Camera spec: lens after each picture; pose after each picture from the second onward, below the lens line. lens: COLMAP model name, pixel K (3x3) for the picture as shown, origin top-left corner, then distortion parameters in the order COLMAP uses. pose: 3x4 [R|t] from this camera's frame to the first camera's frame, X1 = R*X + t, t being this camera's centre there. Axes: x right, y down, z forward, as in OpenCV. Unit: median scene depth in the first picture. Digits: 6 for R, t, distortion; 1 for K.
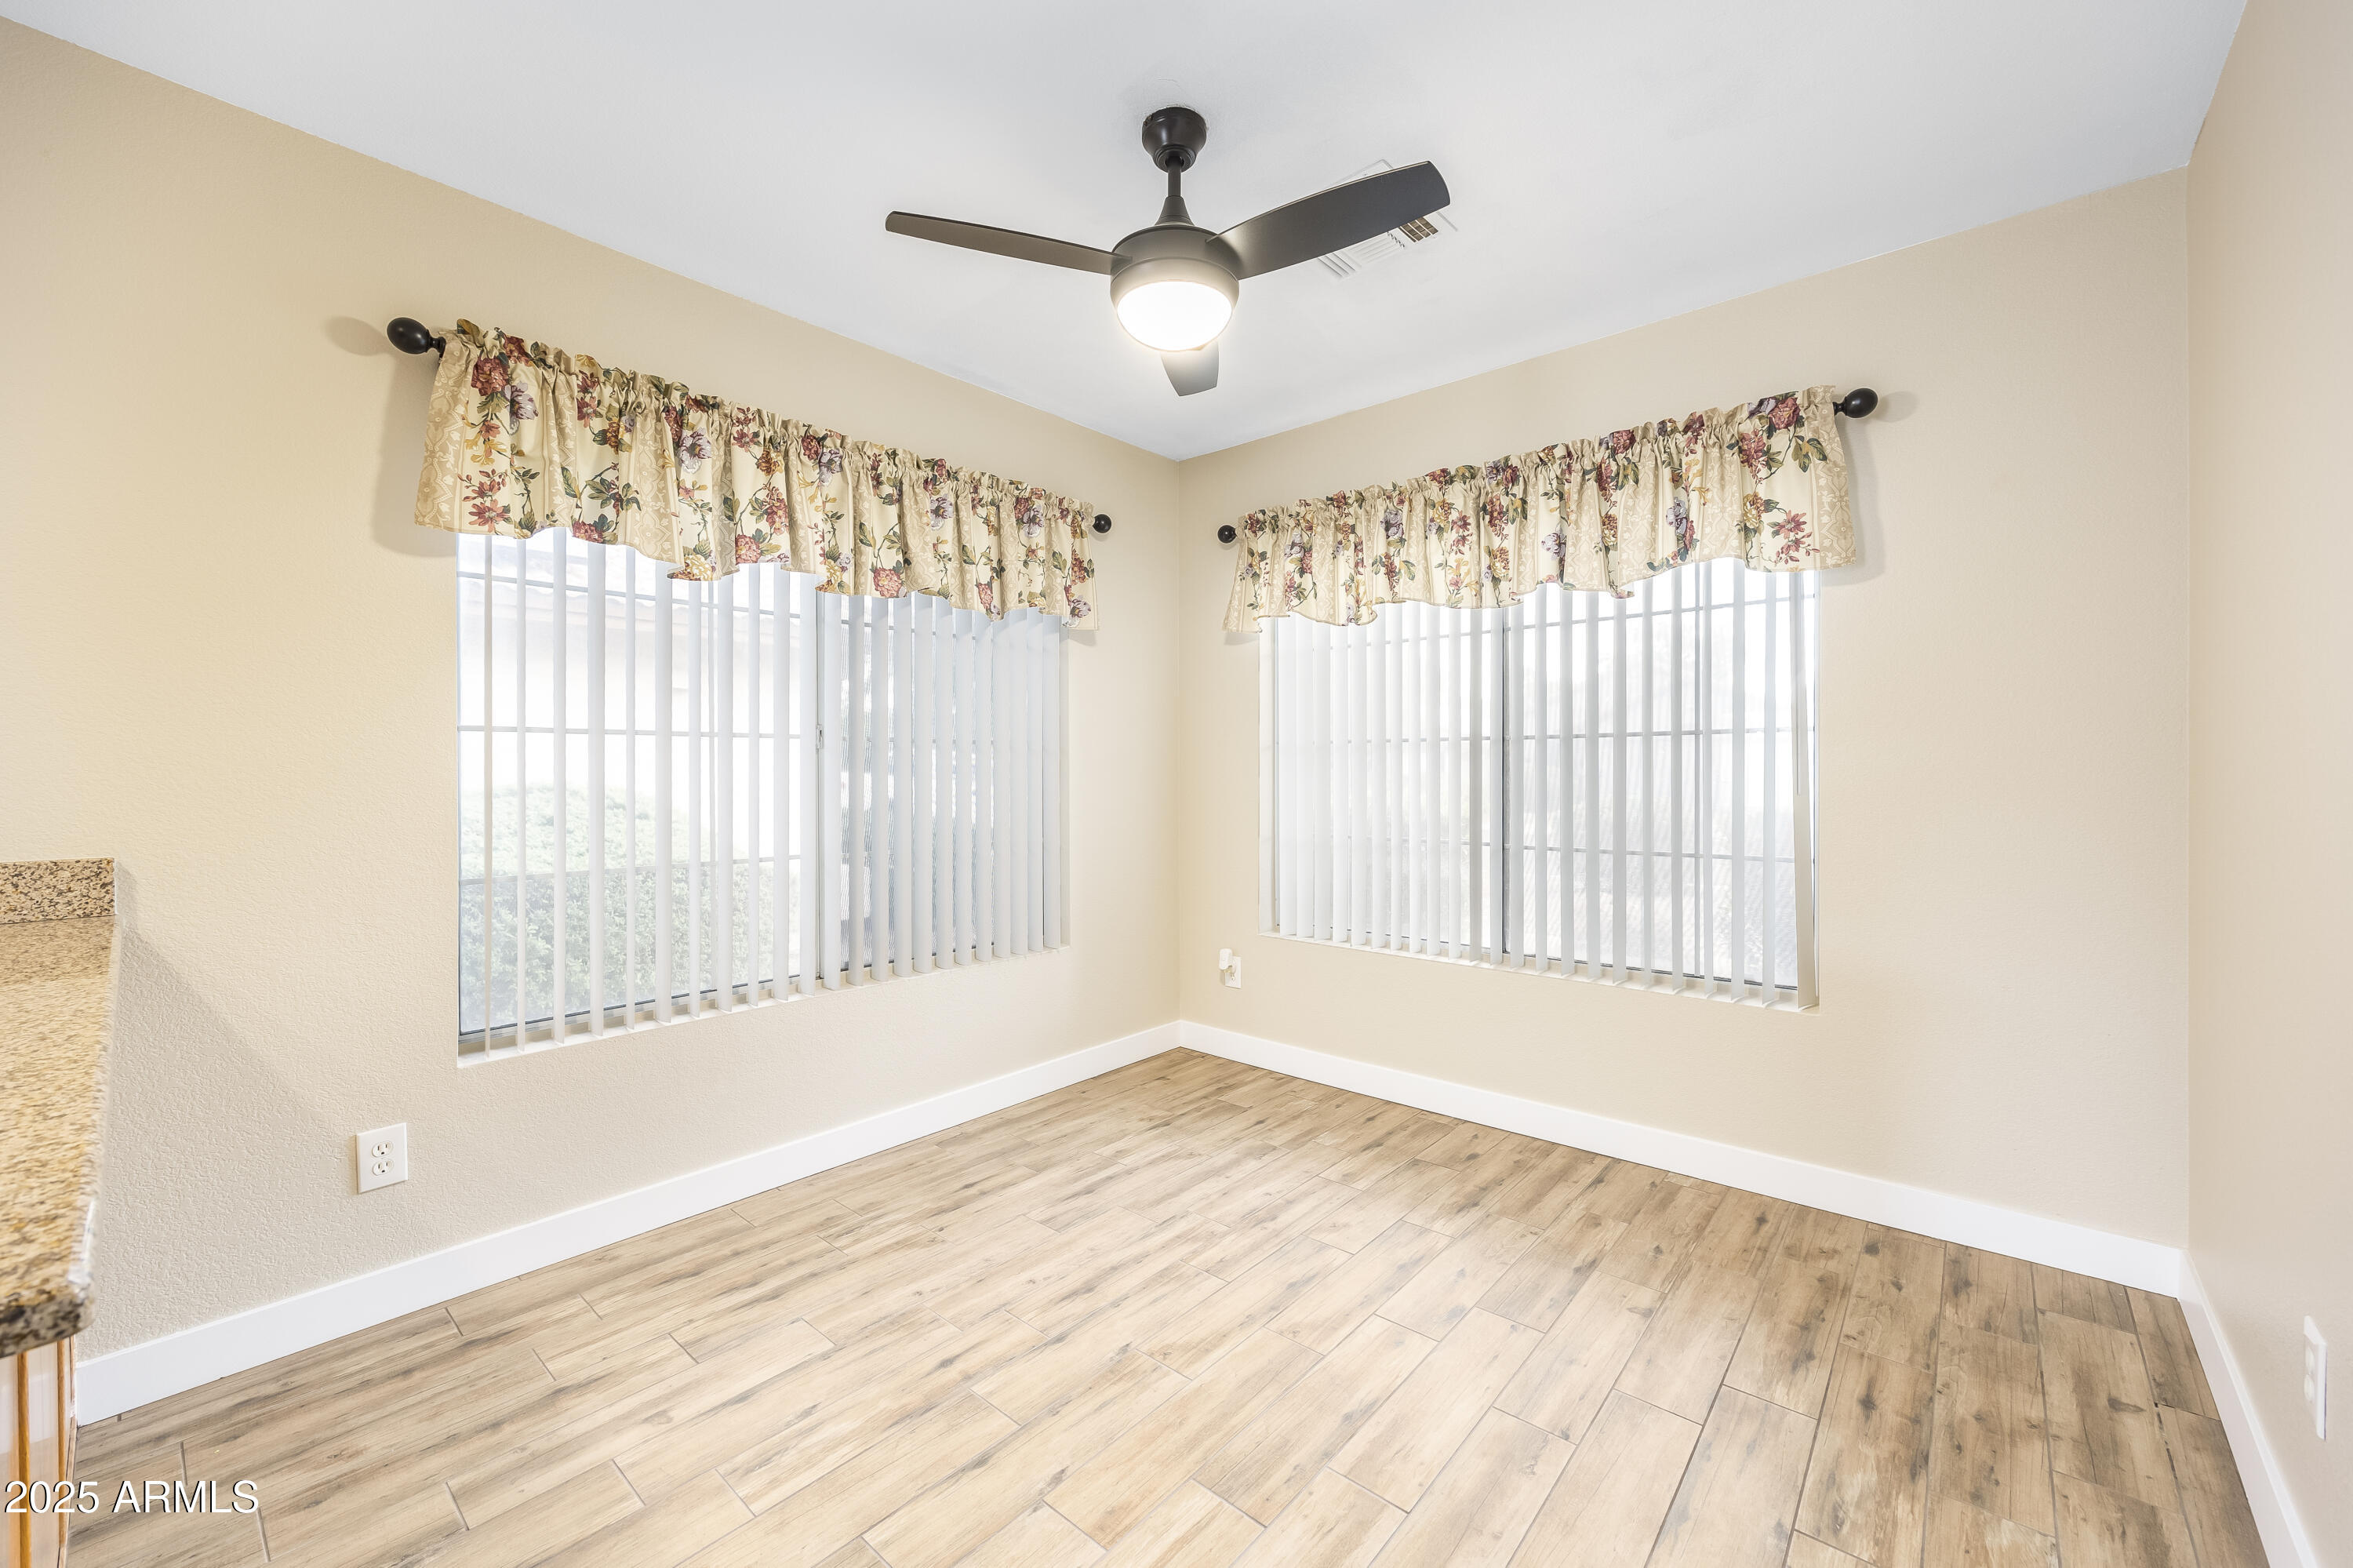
lens RADIAL K [[909.2, 0, 1228.0], [0, 909.2, 783.1], [0, 0, 1]] dist [-0.000427, 0.000068]
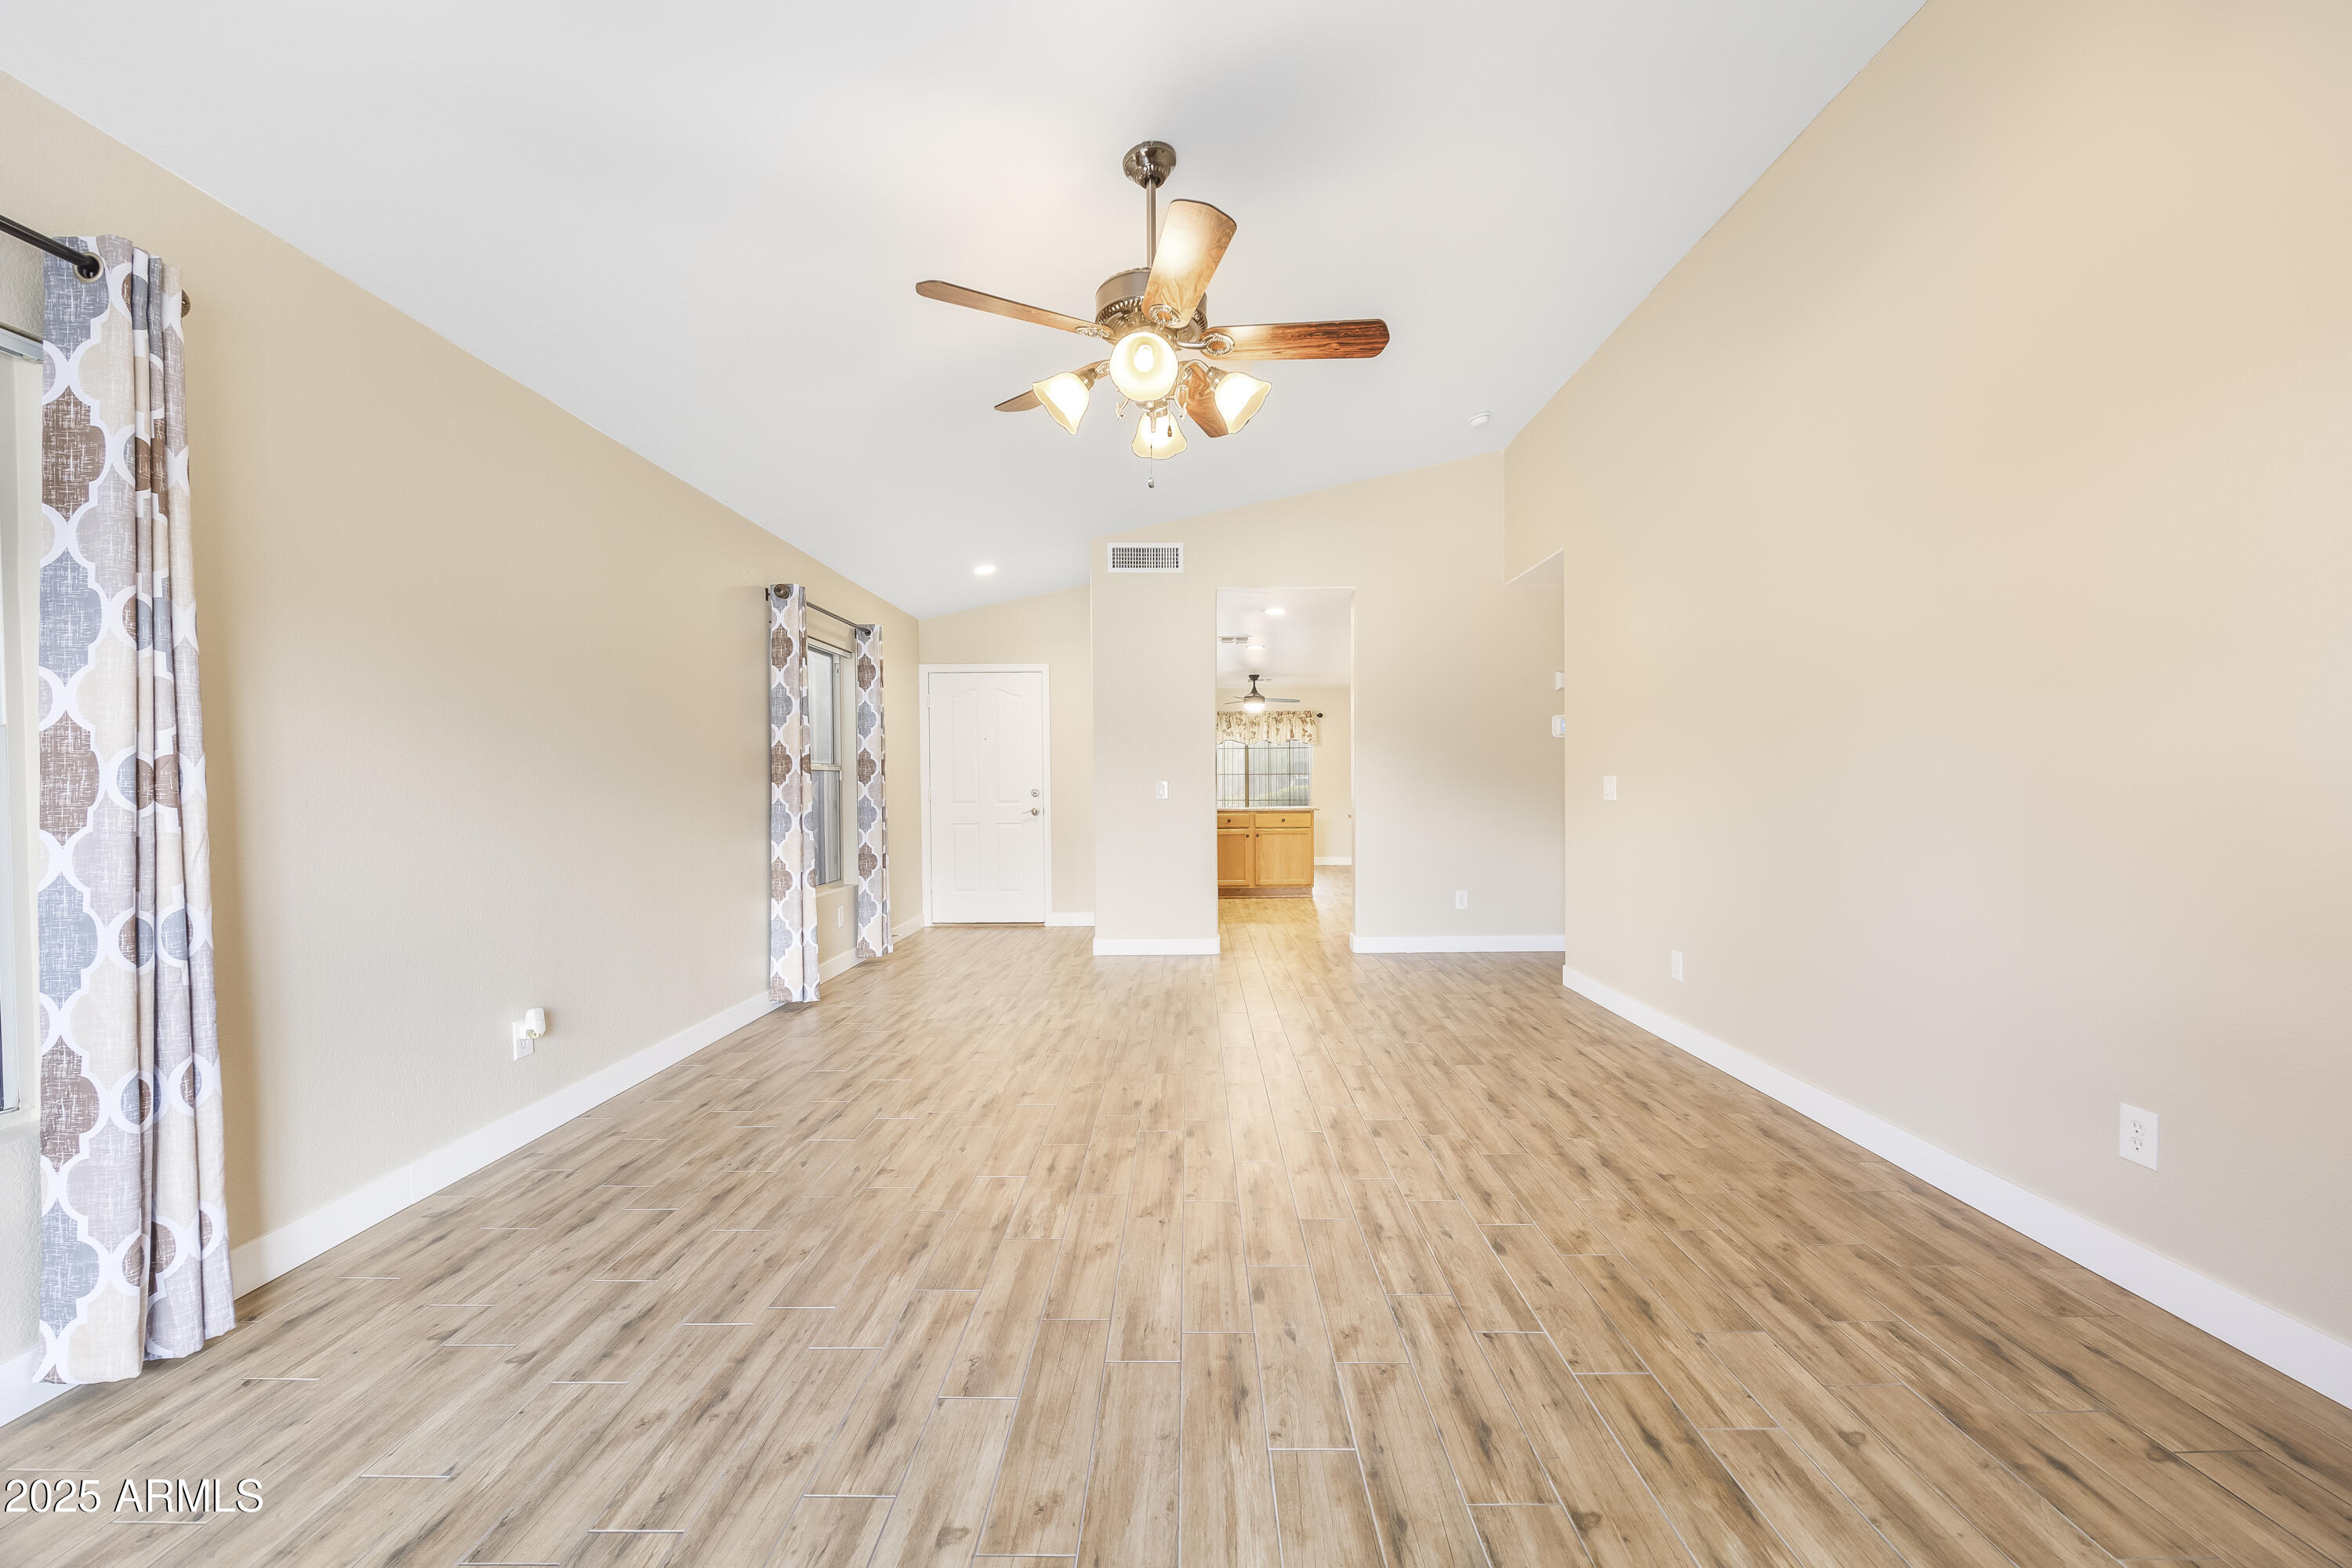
lens RADIAL K [[914.1, 0, 1186.2], [0, 914.1, 793.2], [0, 0, 1]] dist [-0.004480, -0.000117]
pose [[0.769074, -0.012448, 0.639039, -3.345409], [0.003369, 0.999875, 0.015422, -0.029791], [-0.639151, -0.009708, 0.769020, -2.644309]]
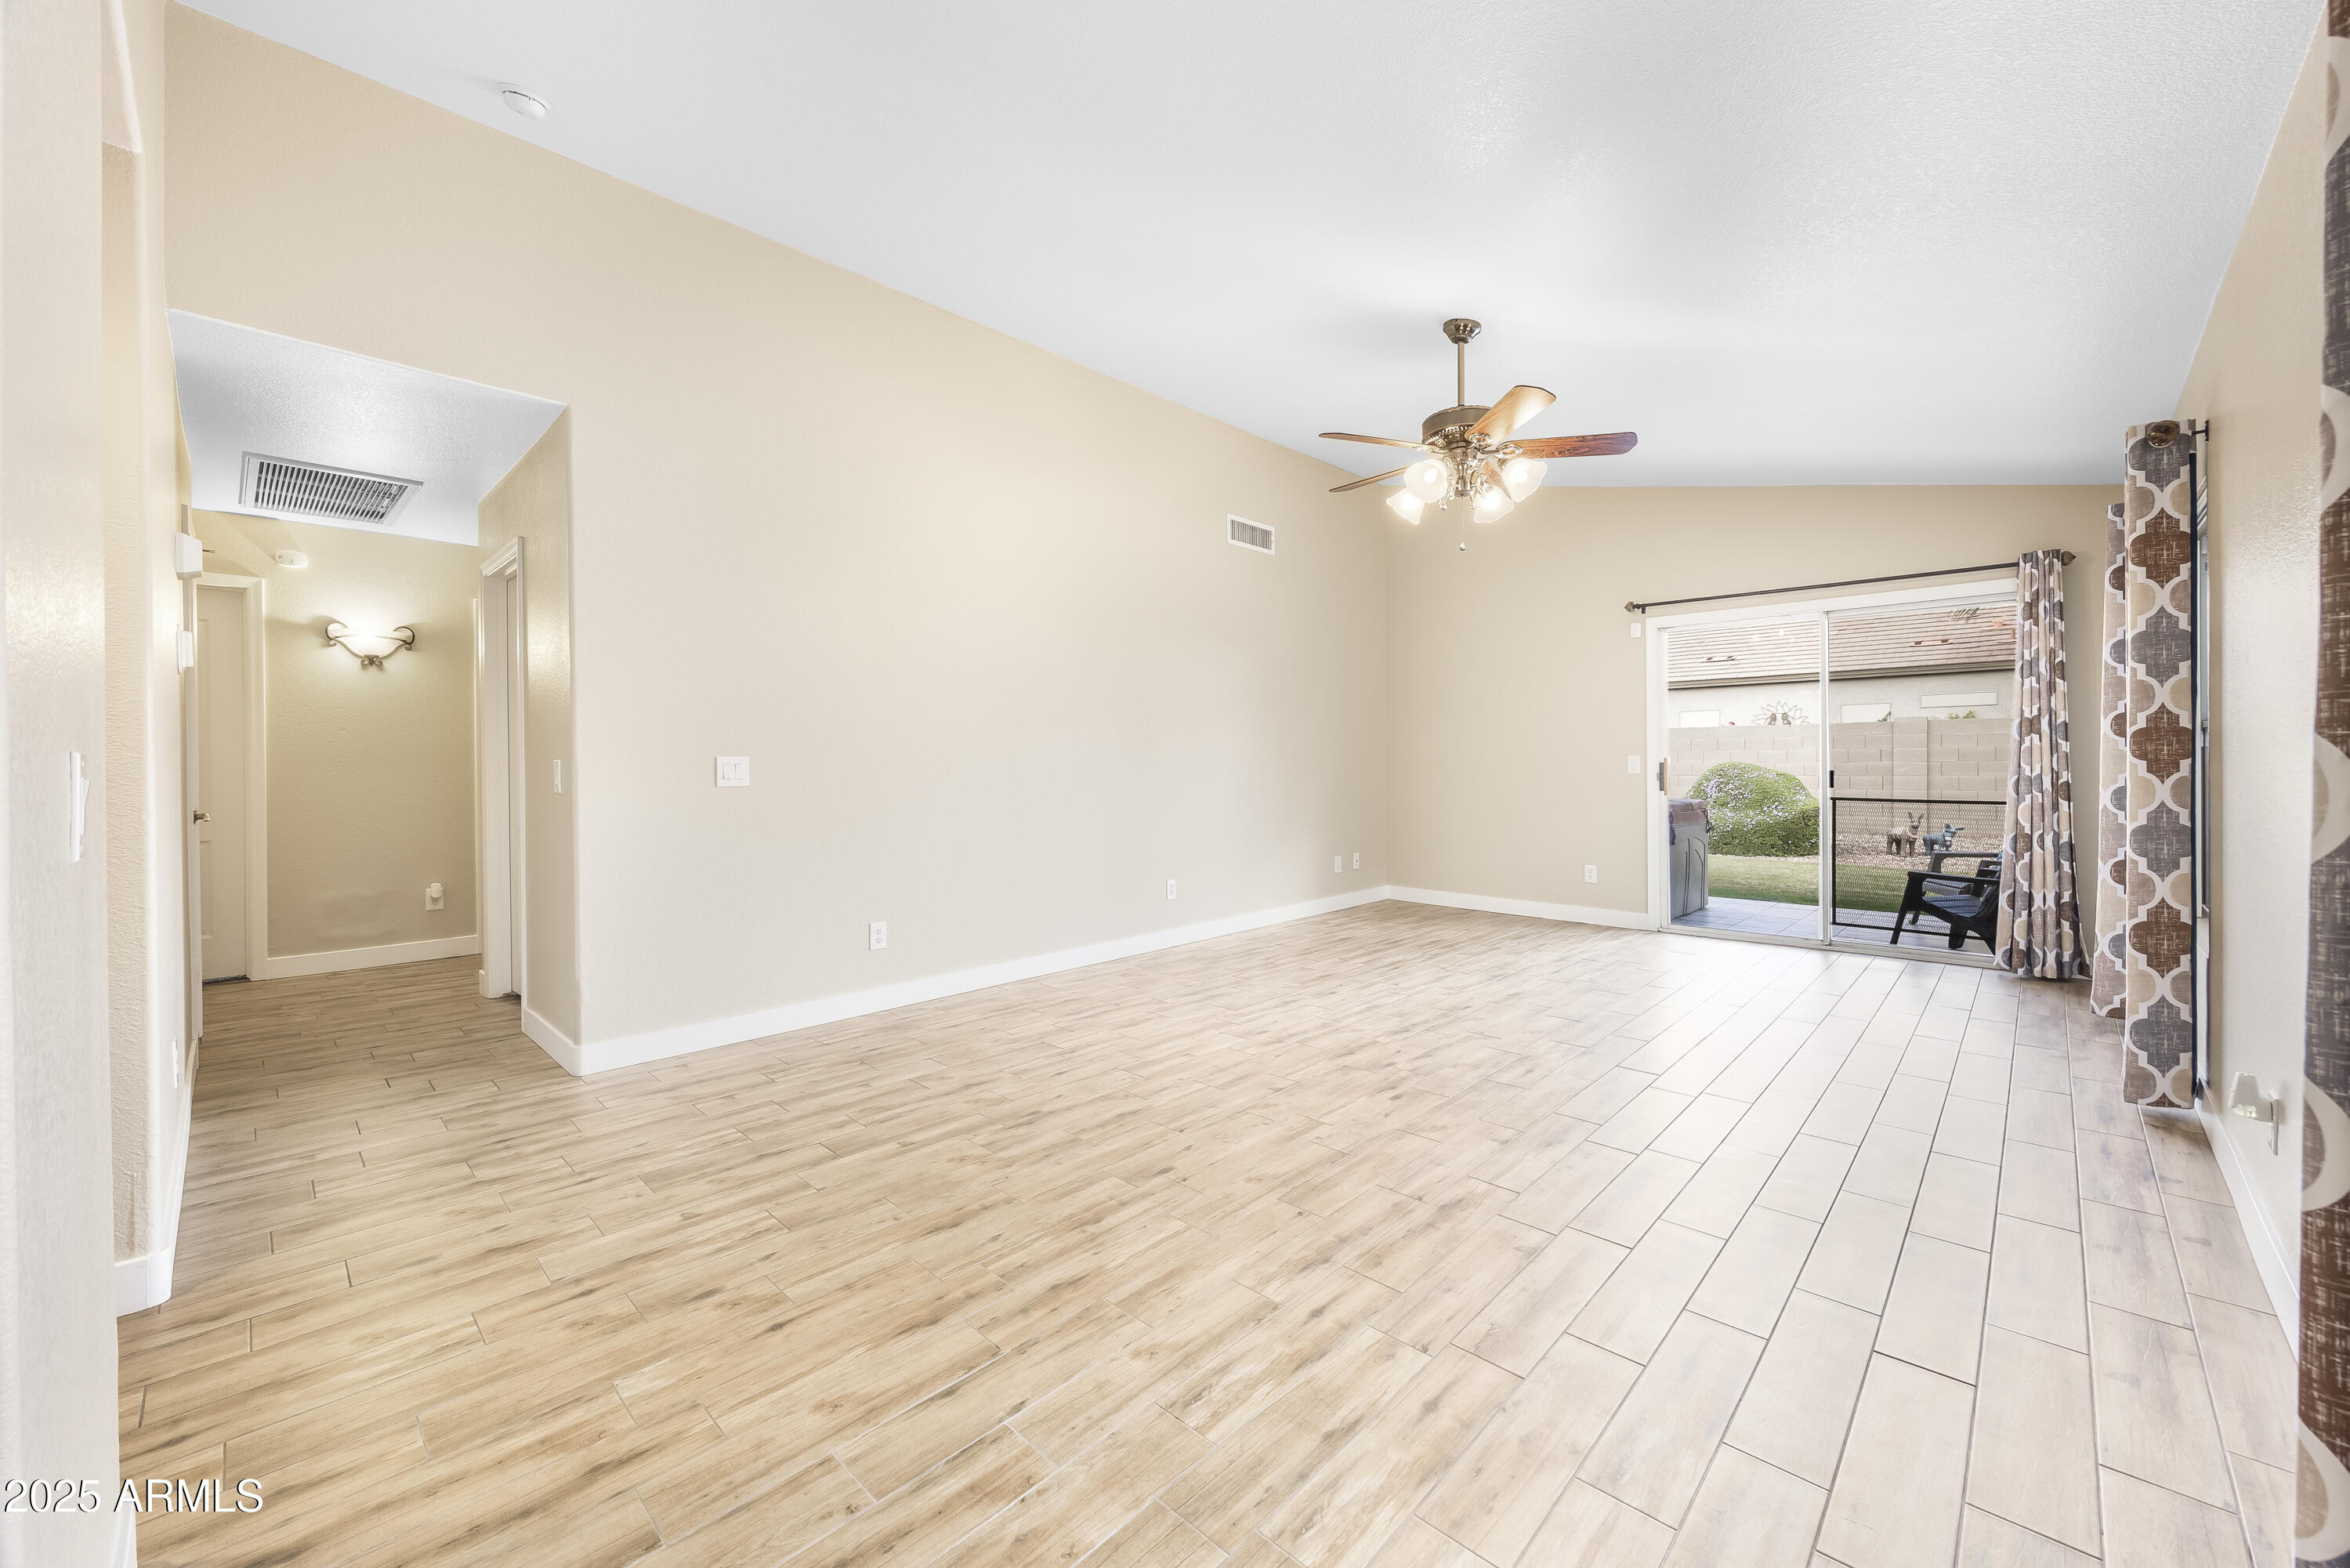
lens RADIAL K [[913.3, 0, 1185.2], [0, 913.3, 793.2], [0, 0, 1]] dist [-0.004480, -0.000117]
pose [[-0.998099, 0.004415, 0.061468, -2.296949], [0.006461, 0.999430, 0.033130, -0.017396], [-0.061286, 0.033464, -0.997559, -0.216534]]
